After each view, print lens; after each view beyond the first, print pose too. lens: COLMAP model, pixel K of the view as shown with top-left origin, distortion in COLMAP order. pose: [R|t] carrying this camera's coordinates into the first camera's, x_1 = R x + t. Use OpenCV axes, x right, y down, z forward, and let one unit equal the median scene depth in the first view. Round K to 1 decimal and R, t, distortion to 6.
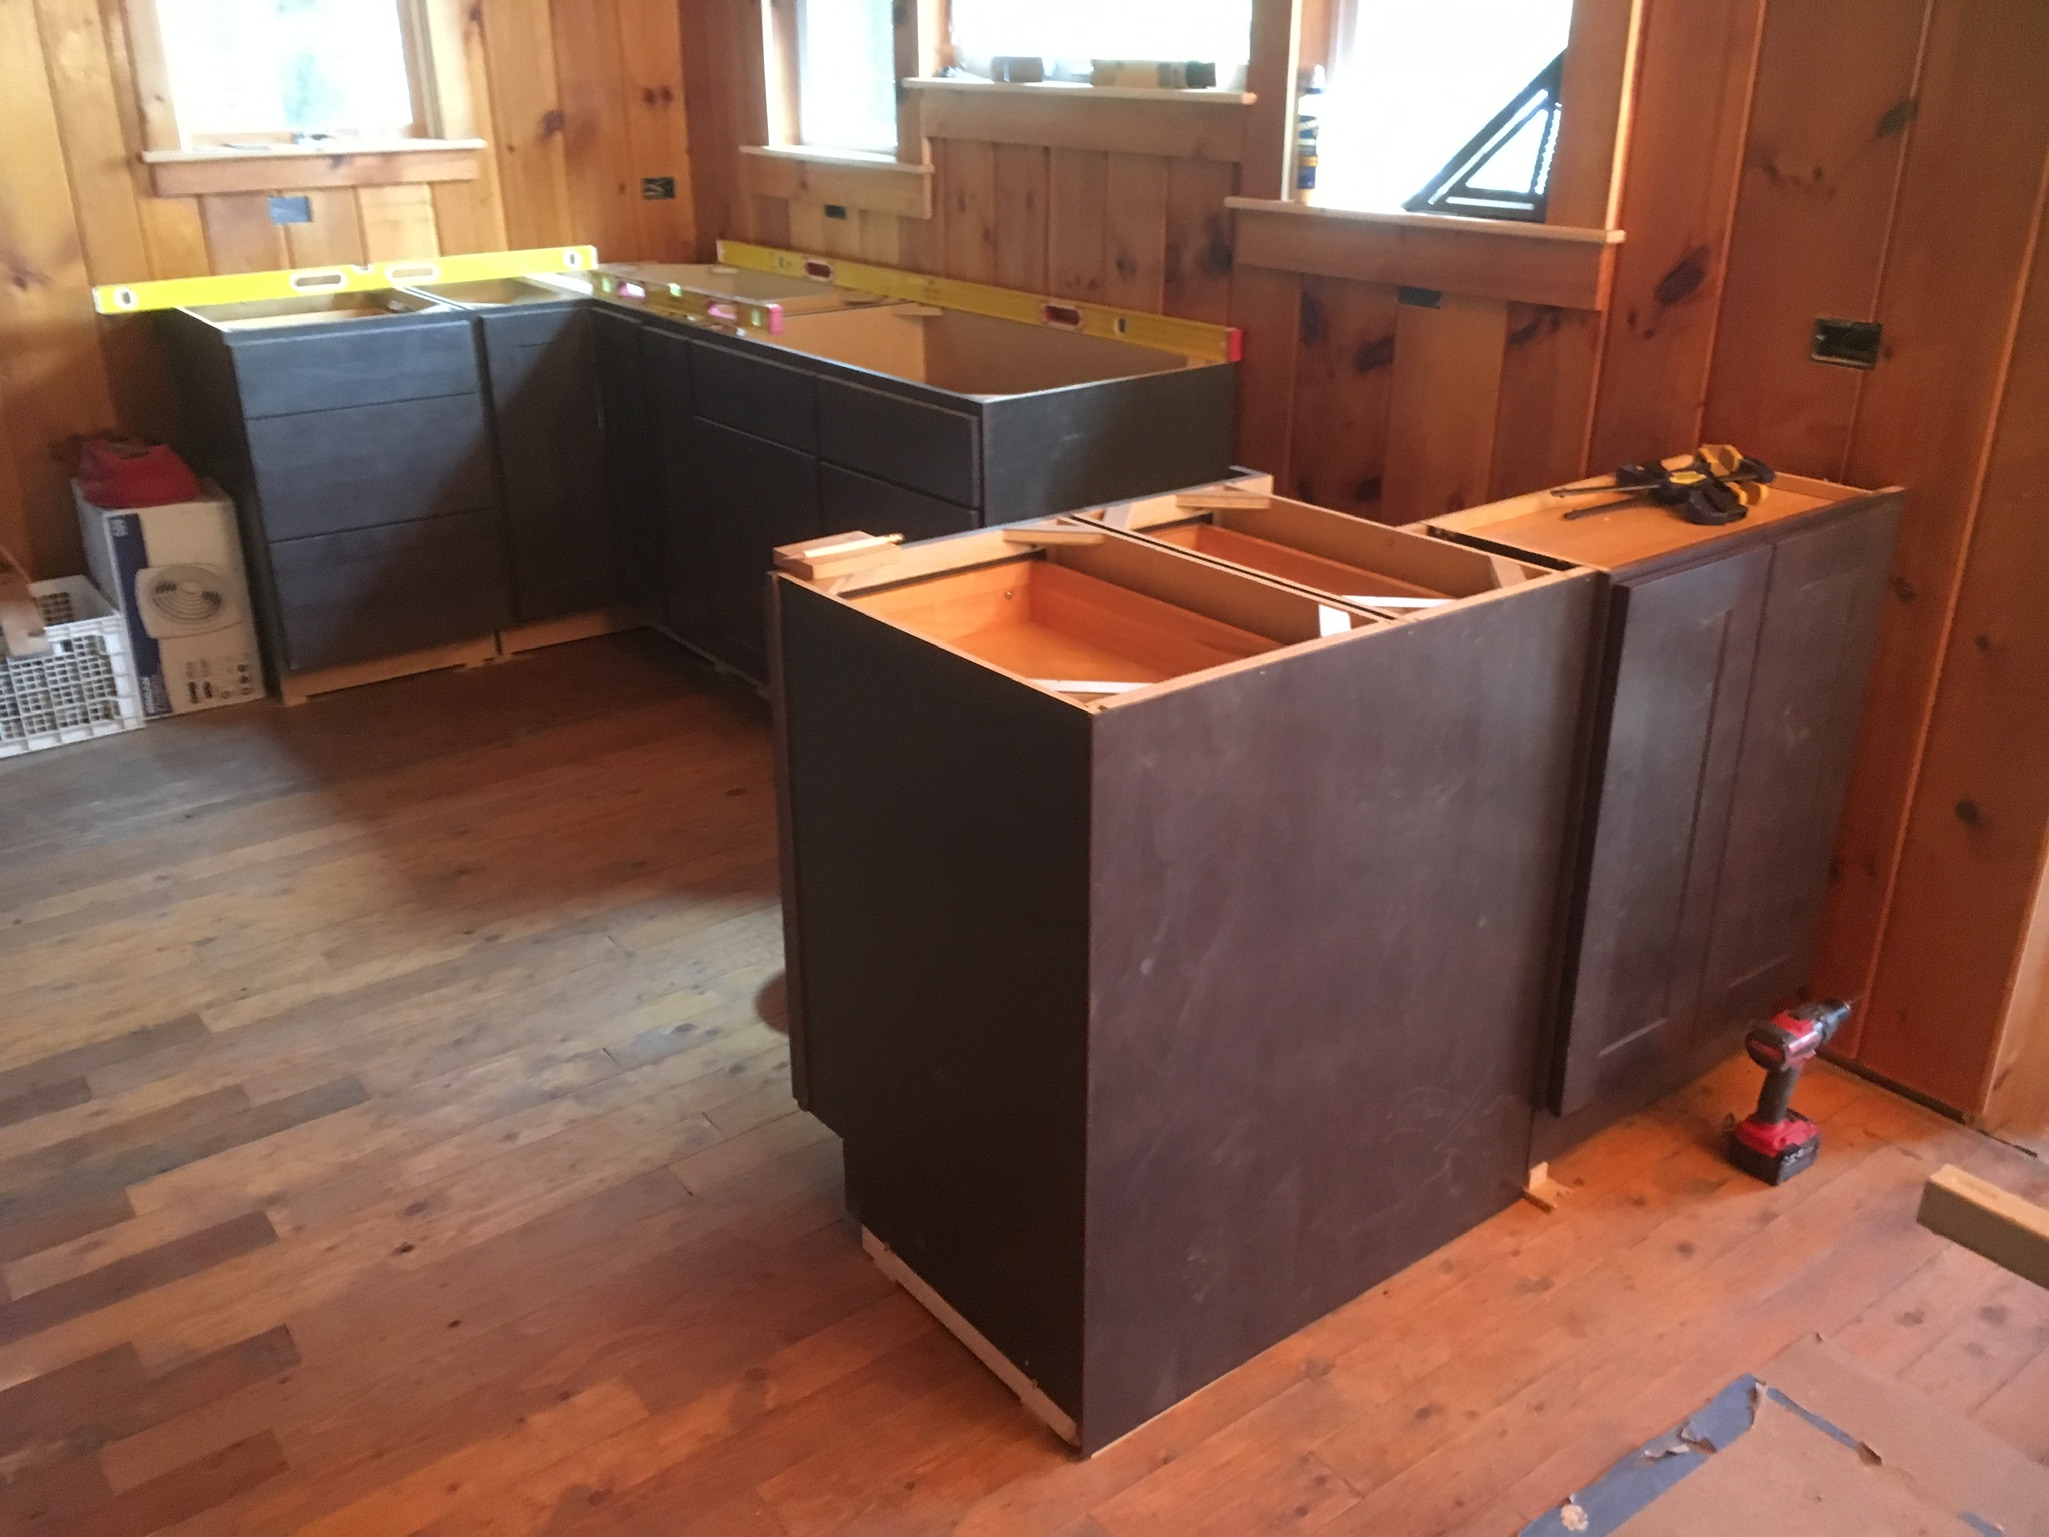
lens RADIAL K [[1742.2, 0, 1028.0], [0, 1742.2, 757.7], [0, 0, 1]] dist [0.071340, -0.090215]
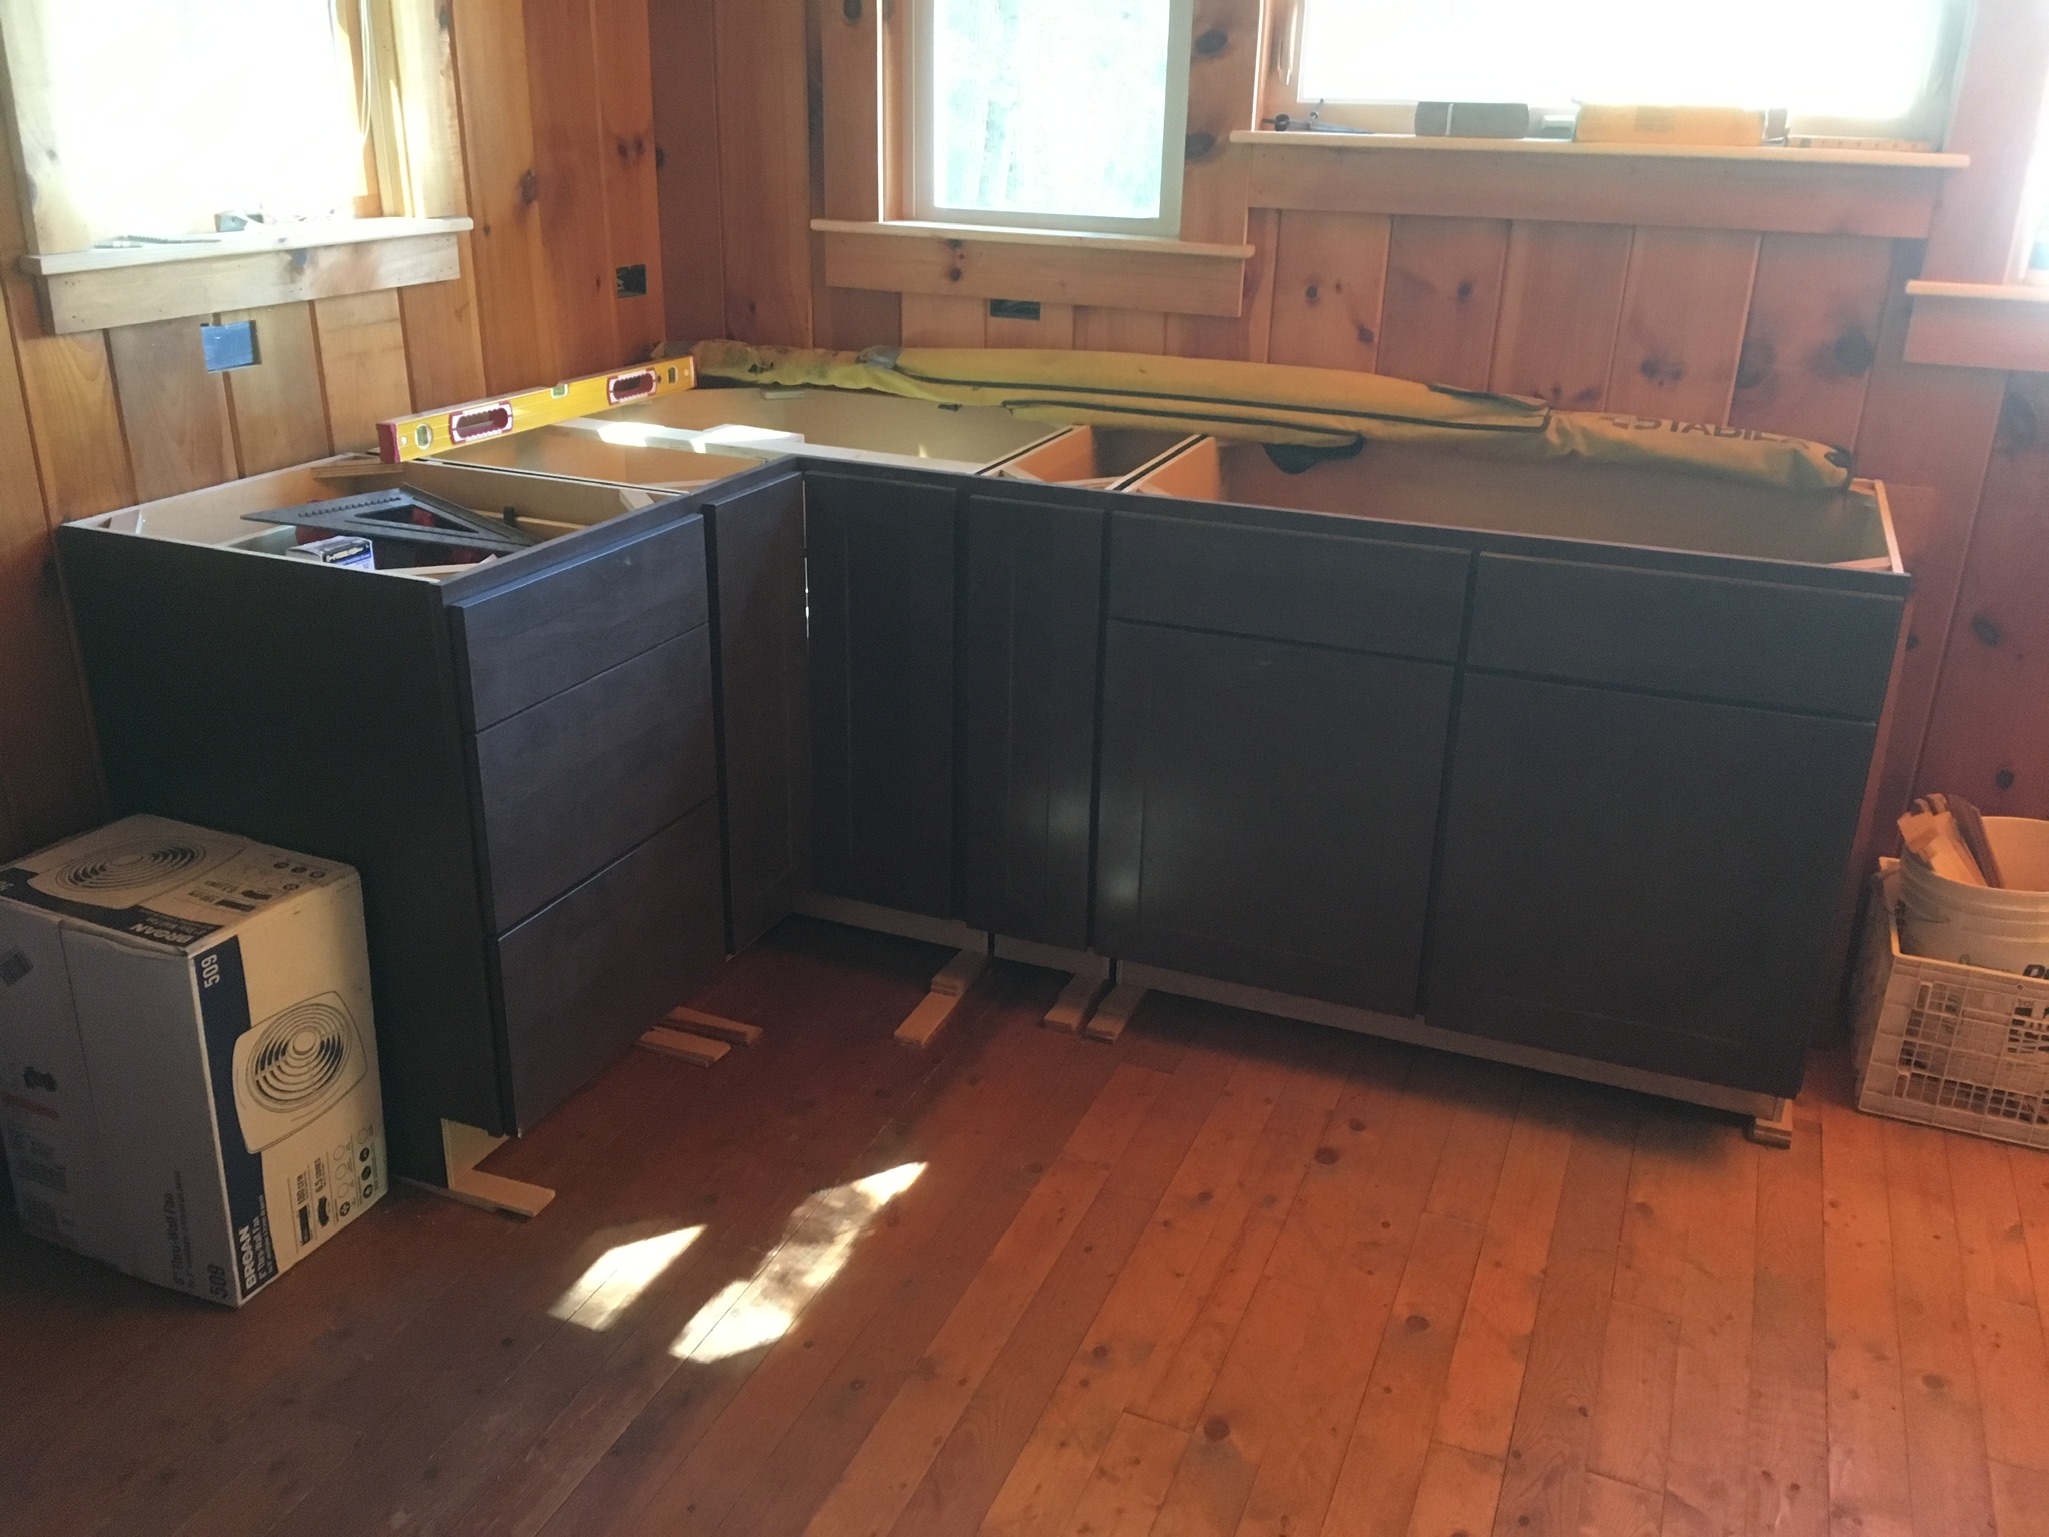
lens RADIAL K [[1742.2, 0, 1007.0], [0, 1742.2, 763.4], [0, 0, 1]] dist [0.071340, -0.090215]
pose [[0.861148, -0.164170, 0.481116, -0.660098], [0.171678, 0.984734, 0.028731, -0.197503], [-0.478488, 0.057855, 0.876186, 0.505949]]
